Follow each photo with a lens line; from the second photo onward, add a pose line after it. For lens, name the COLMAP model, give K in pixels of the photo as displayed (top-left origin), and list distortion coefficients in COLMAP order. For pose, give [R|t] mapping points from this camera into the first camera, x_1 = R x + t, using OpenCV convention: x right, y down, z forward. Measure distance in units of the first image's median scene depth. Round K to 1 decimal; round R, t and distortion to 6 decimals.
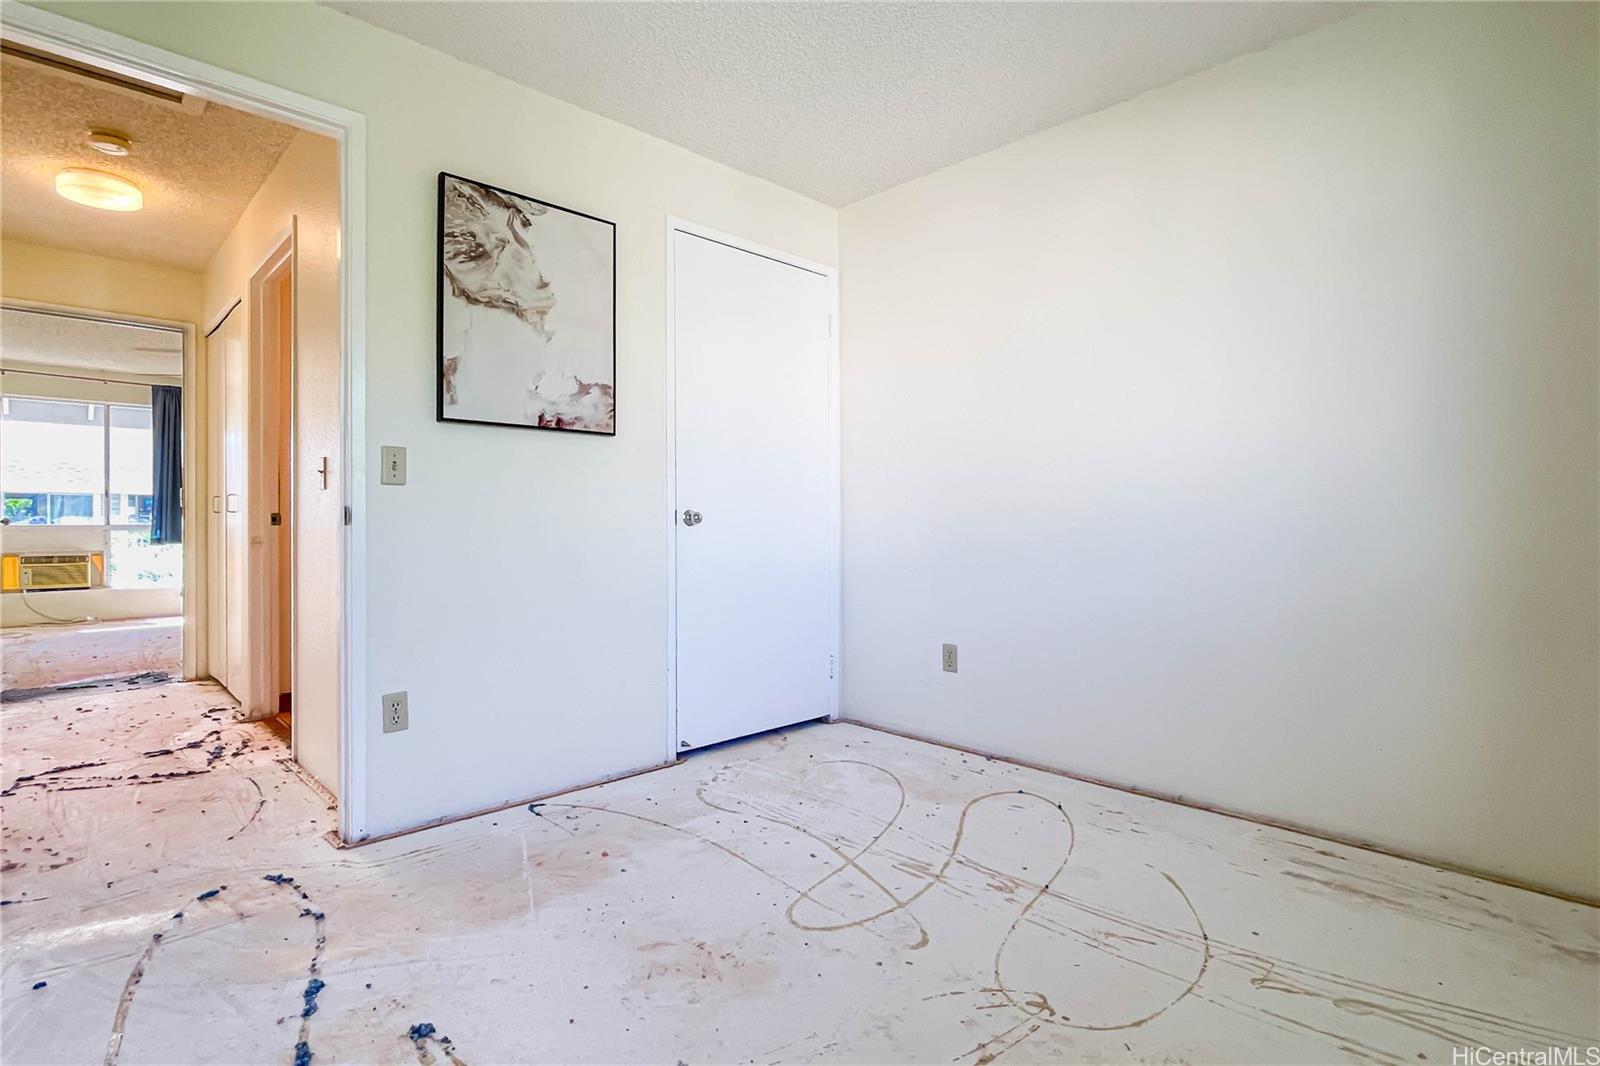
lens RADIAL K [[790.4, 0, 798.3], [0, 790.4, 523.4], [0, 0, 1]] dist [0.000593, 0.001939]
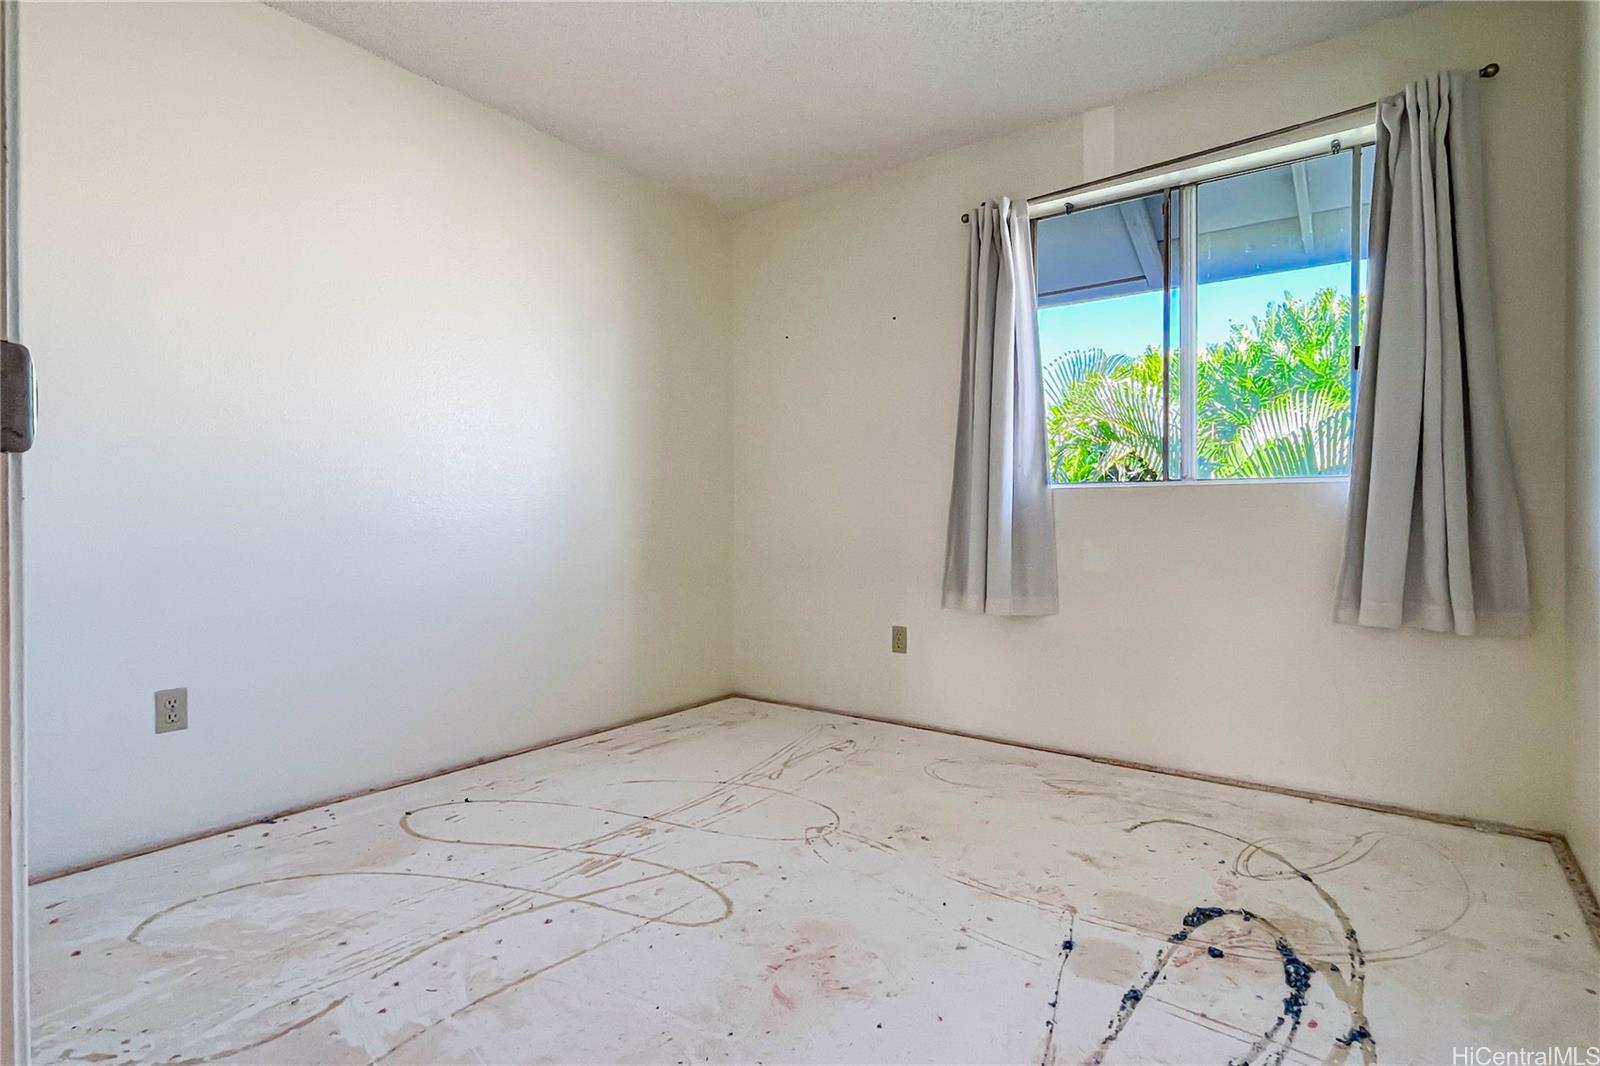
lens RADIAL K [[811.0, 0, 770.6], [0, 811.0, 526.2], [0, 0, 1]] dist [0.011404, 0.000009]
pose [[-0.137811, -0.005376, 0.990444, -0.790702], [-0.000018, 0.999985, 0.005425, 0.019159], [-0.990459, 0.000729, -0.137809, 0.860855]]
